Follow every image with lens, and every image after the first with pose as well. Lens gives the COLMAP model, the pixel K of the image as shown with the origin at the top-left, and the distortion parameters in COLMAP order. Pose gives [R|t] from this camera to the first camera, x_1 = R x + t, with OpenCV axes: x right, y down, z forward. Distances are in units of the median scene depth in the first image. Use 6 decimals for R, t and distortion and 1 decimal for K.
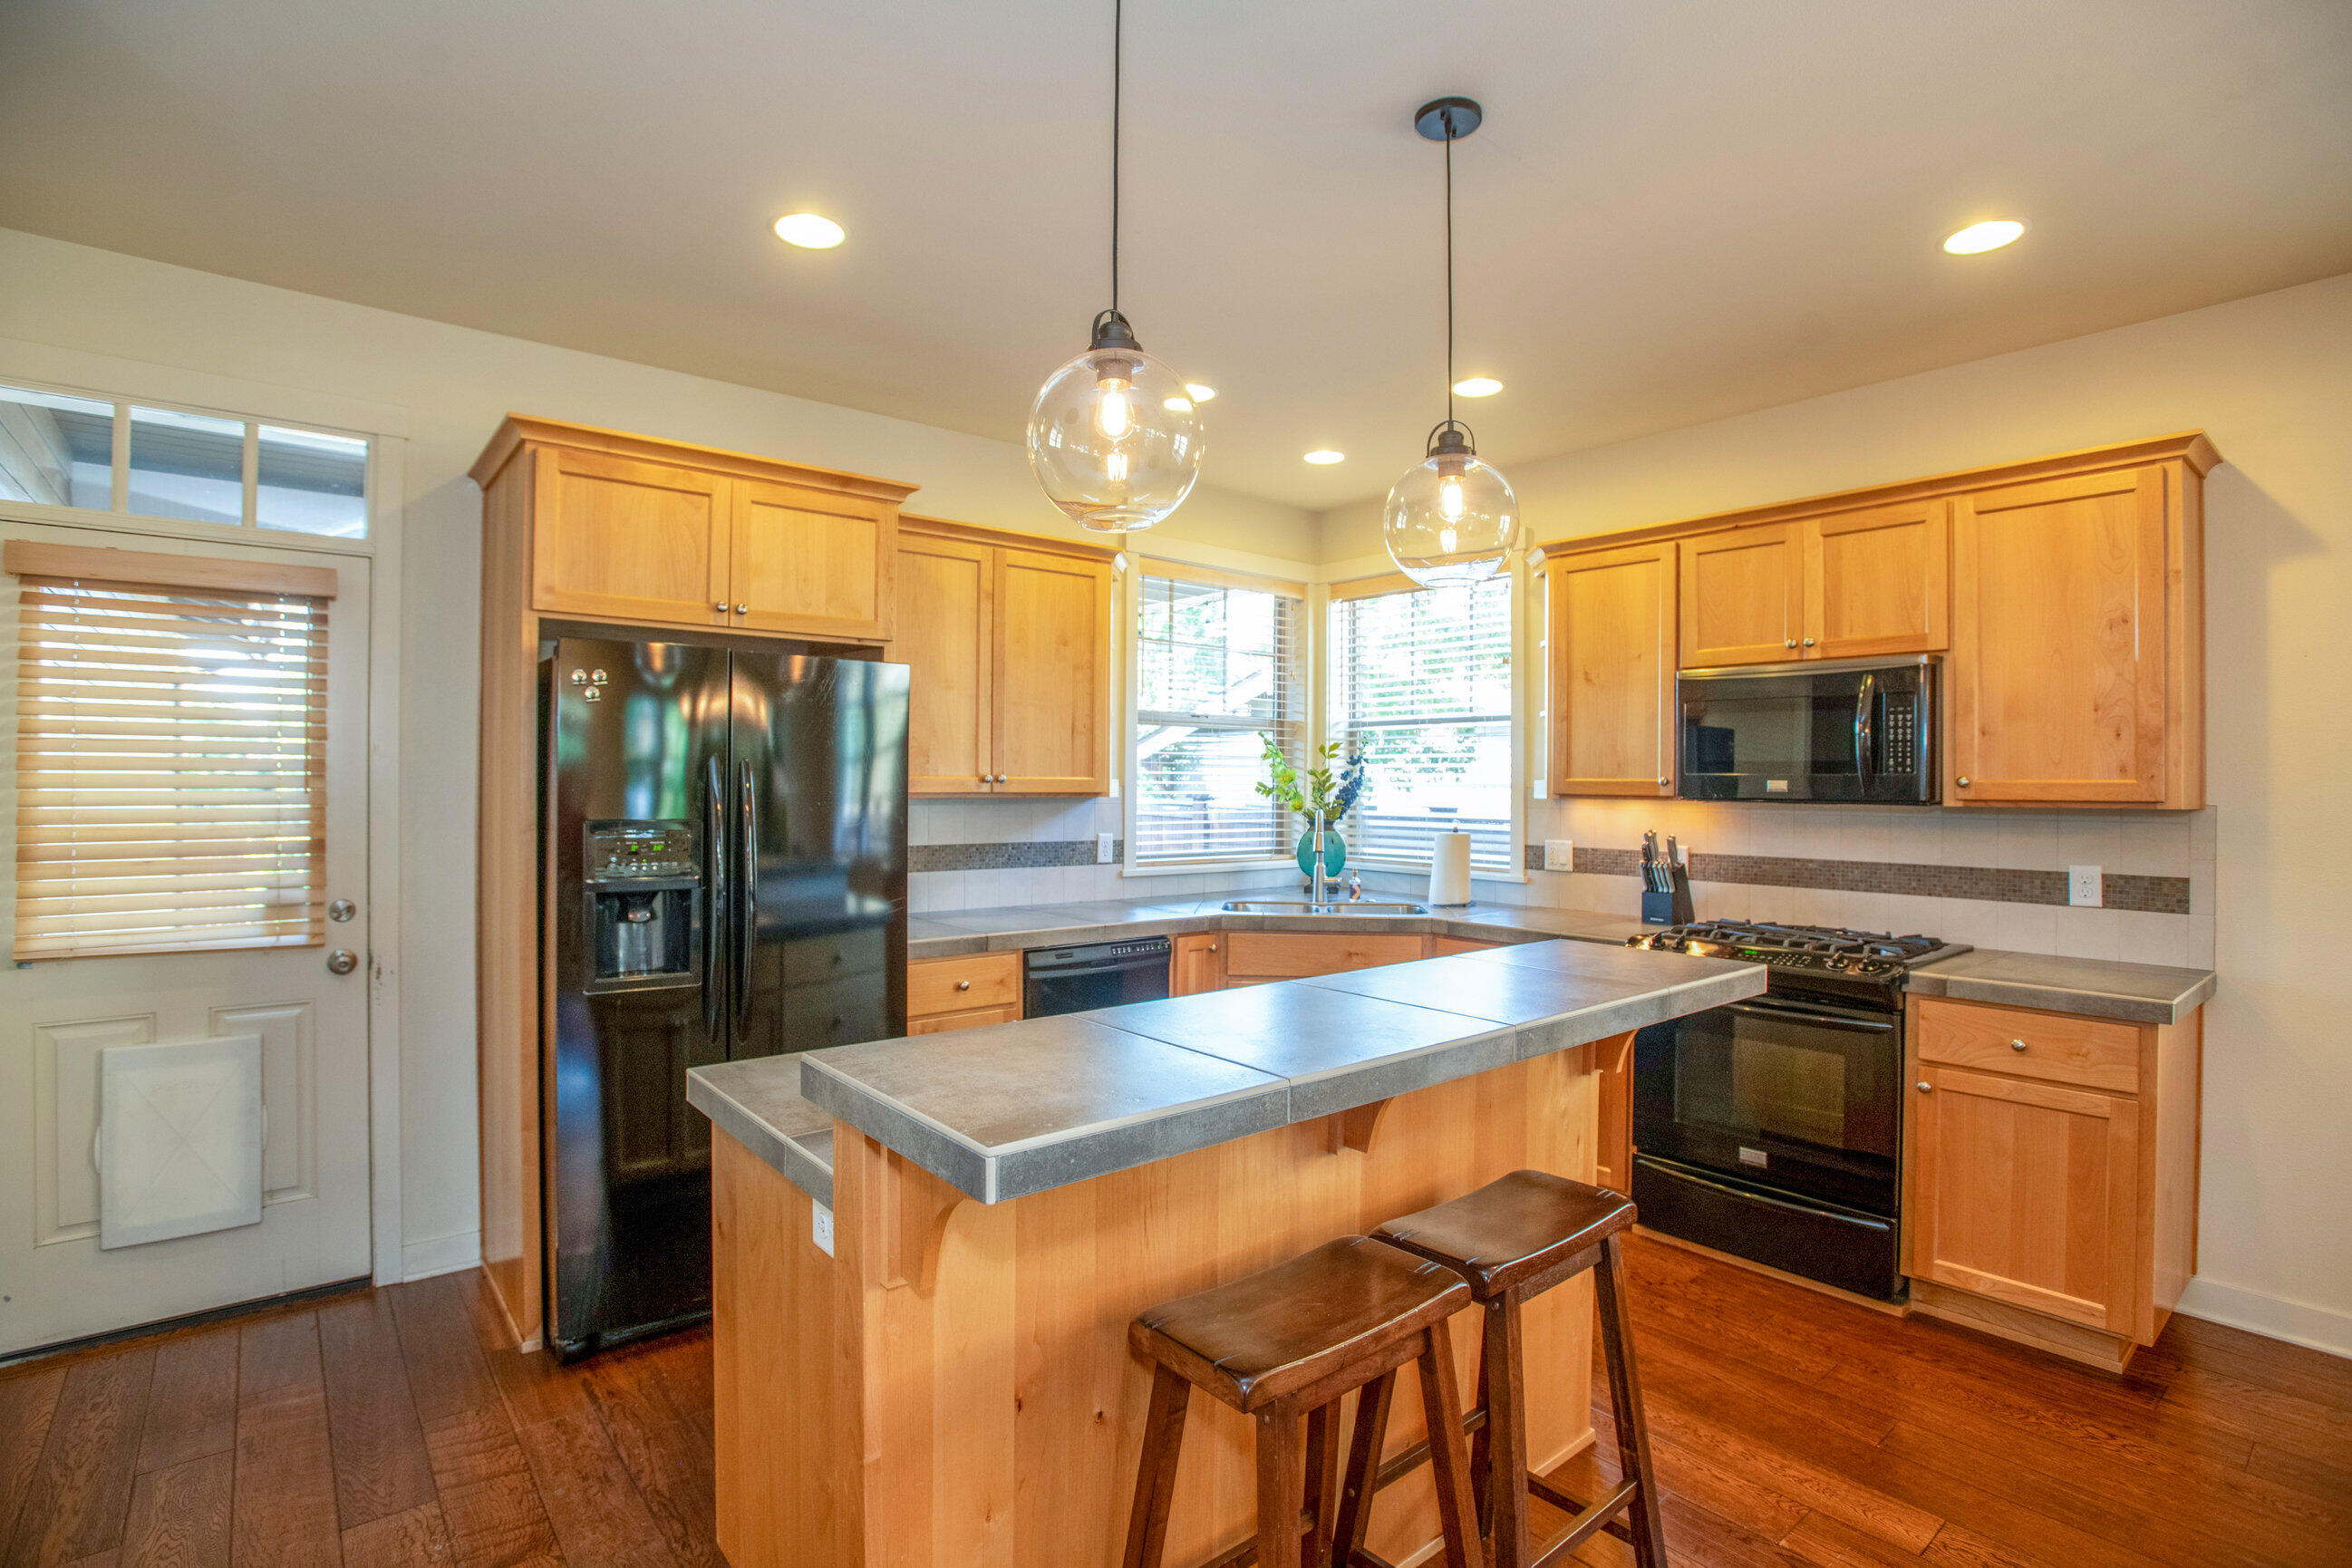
lens RADIAL K [[1142.3, 0, 1176.0], [0, 1142.3, 784.0], [0, 0, 1]] dist [-0.069637, 0.029040]
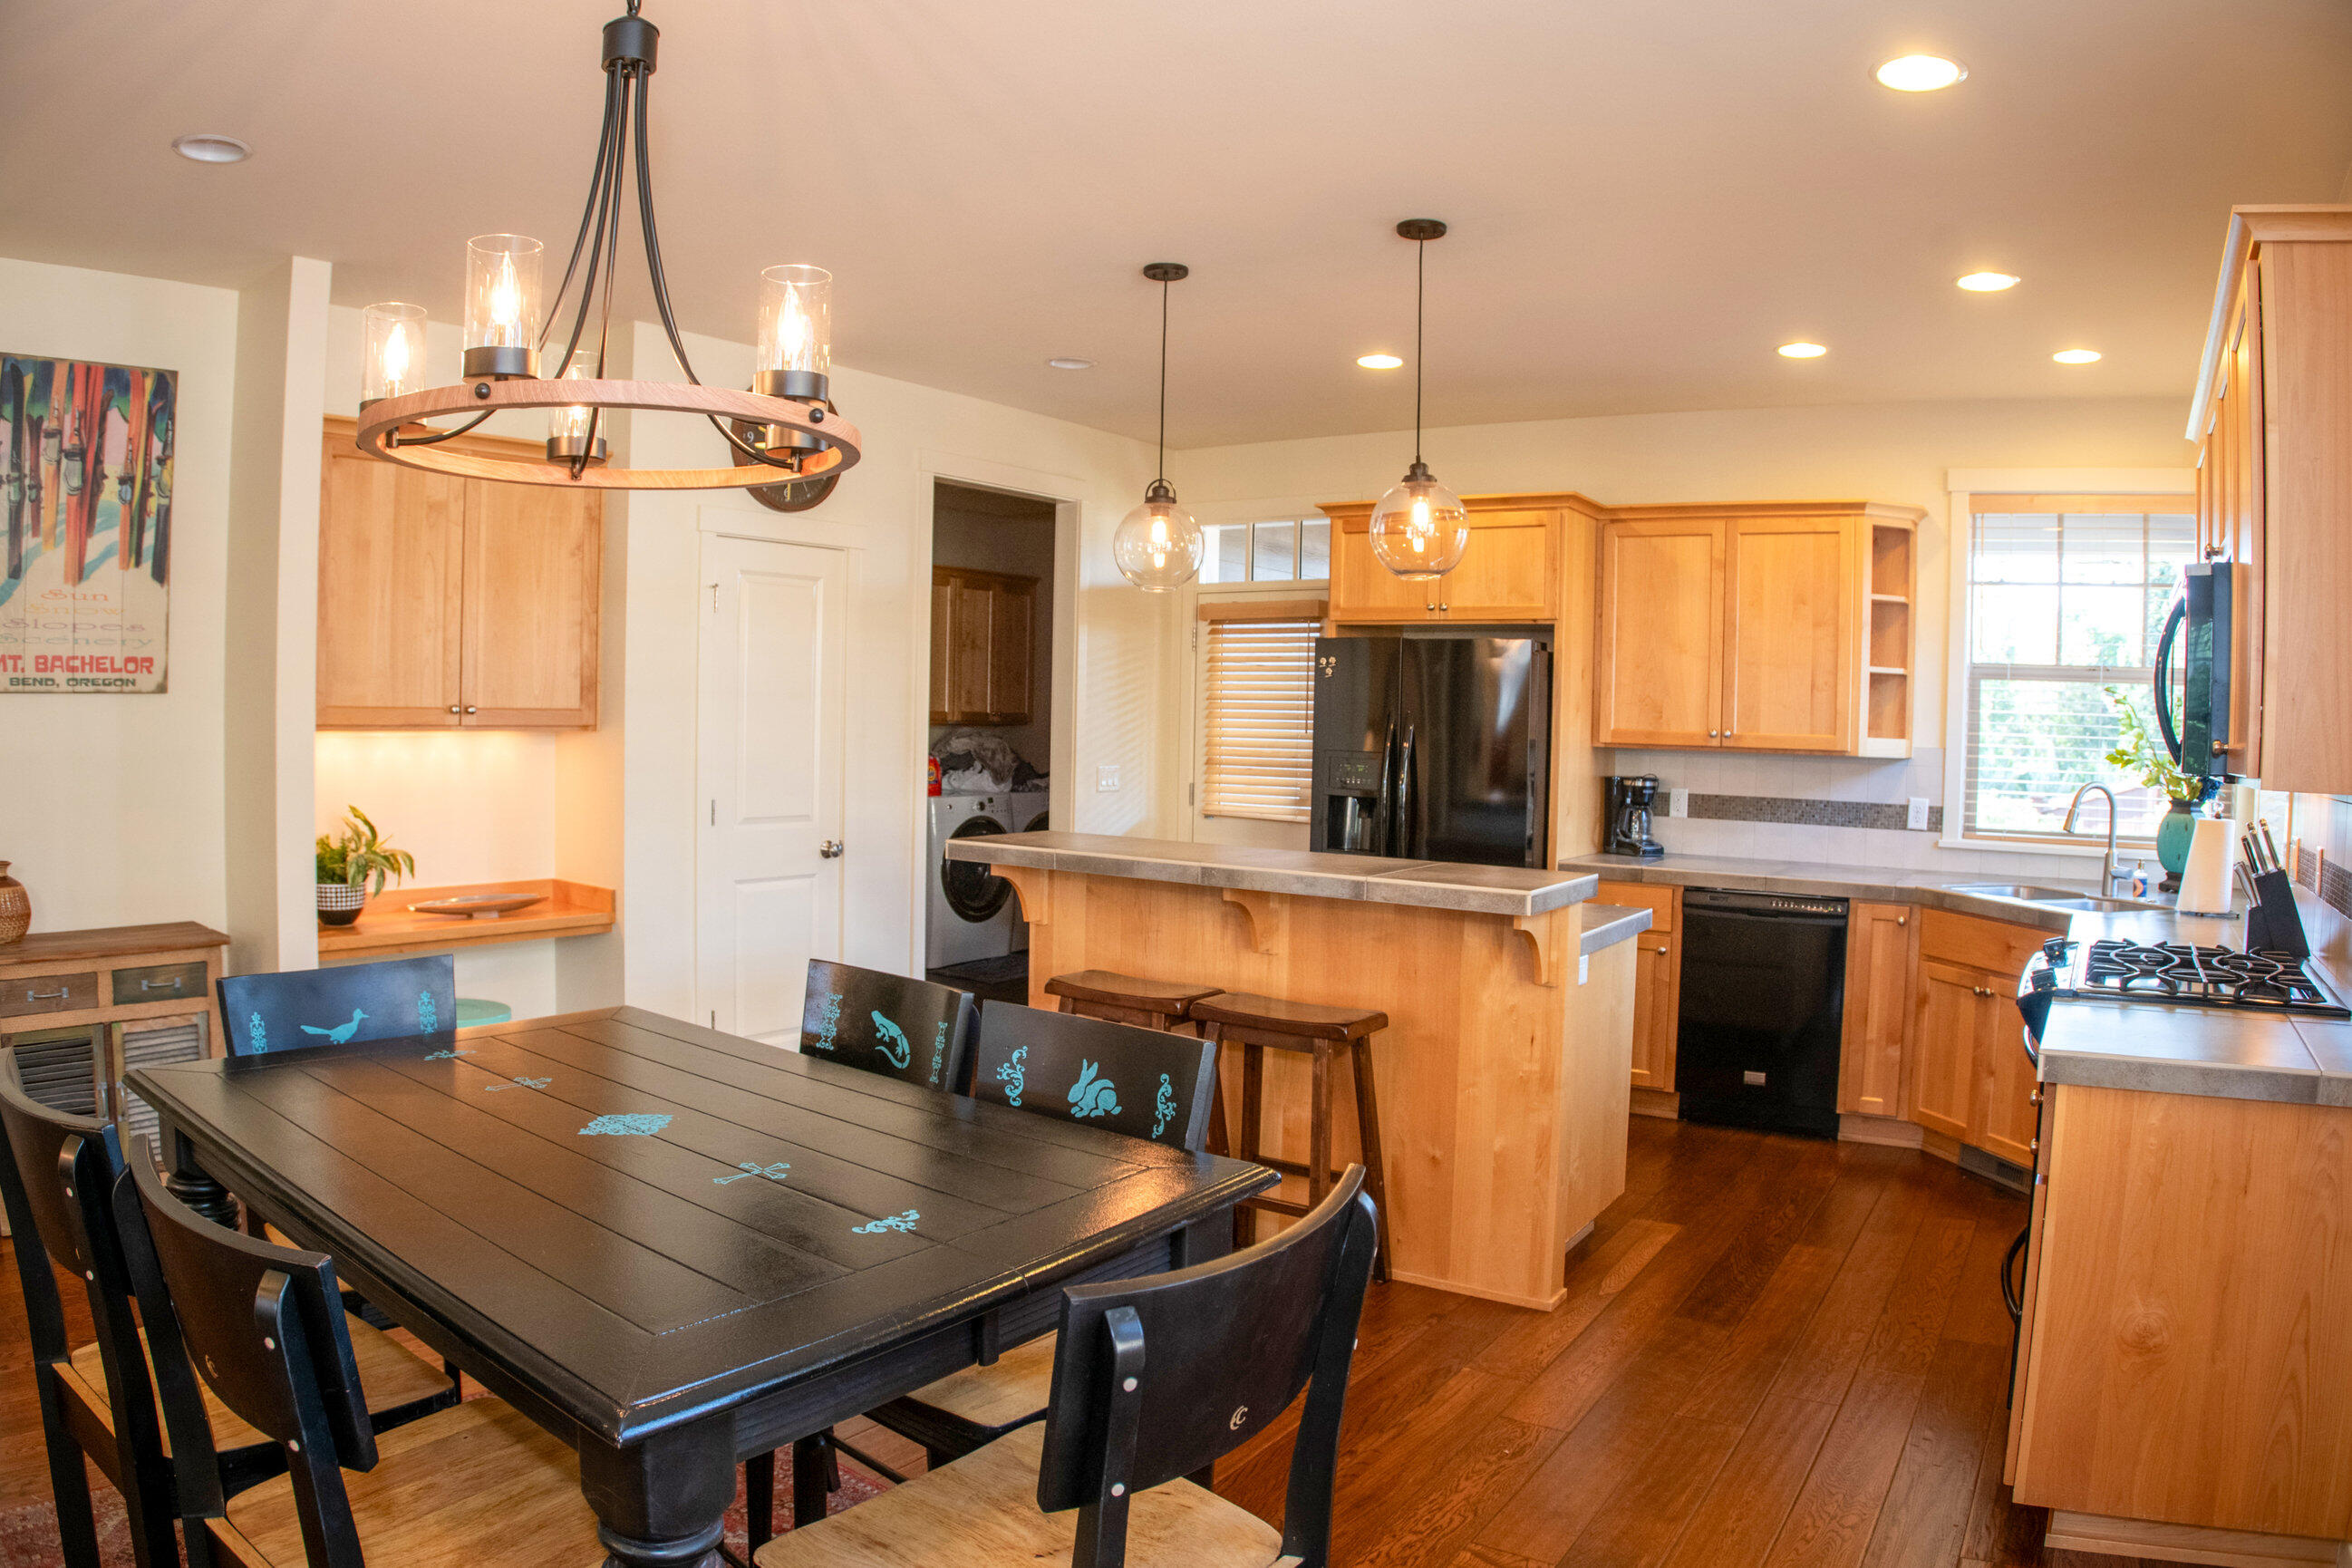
lens RADIAL K [[1396.9, 0, 1176.0], [0, 1396.9, 784.0], [0, 0, 1]] dist [-0.169411, 0.000445]
pose [[0.306212, 0.043982, -0.950947, 0.872751], [-0.025506, 0.998953, 0.037990, 0.007213], [0.951622, 0.012622, 0.307013, 0.108931]]
